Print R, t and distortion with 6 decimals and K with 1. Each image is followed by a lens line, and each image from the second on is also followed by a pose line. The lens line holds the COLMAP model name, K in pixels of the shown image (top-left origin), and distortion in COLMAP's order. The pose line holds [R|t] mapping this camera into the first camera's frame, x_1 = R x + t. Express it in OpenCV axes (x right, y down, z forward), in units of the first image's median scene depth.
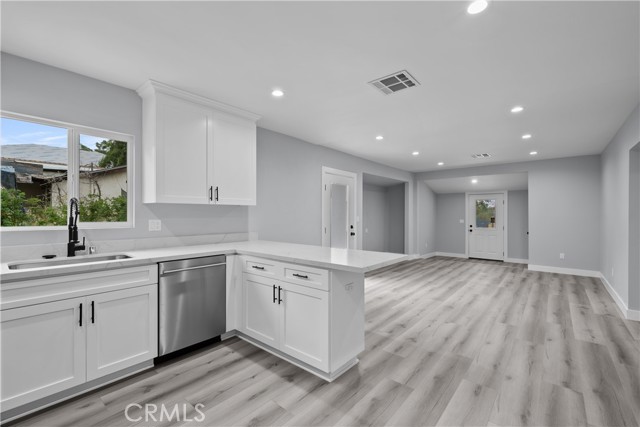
lens RADIAL K [[278.0, 0, 313.0], [0, 278.0, 215.4], [0, 0, 1]] dist [-0.001642, -0.000022]
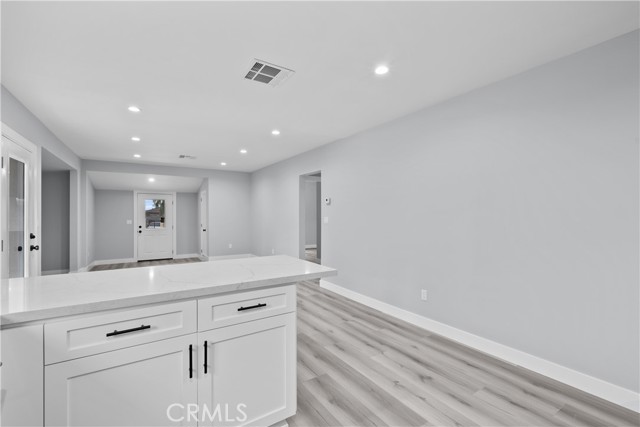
lens RADIAL K [[278.0, 0, 313.0], [0, 278.0, 215.4], [0, 0, 1]] dist [-0.001642, -0.000022]
pose [[0.281101, -0.004993, 0.959665, -0.249315], [0.004870, 0.999981, 0.003776, -0.001252], [-0.959666, 0.003612, 0.281120, 0.262395]]
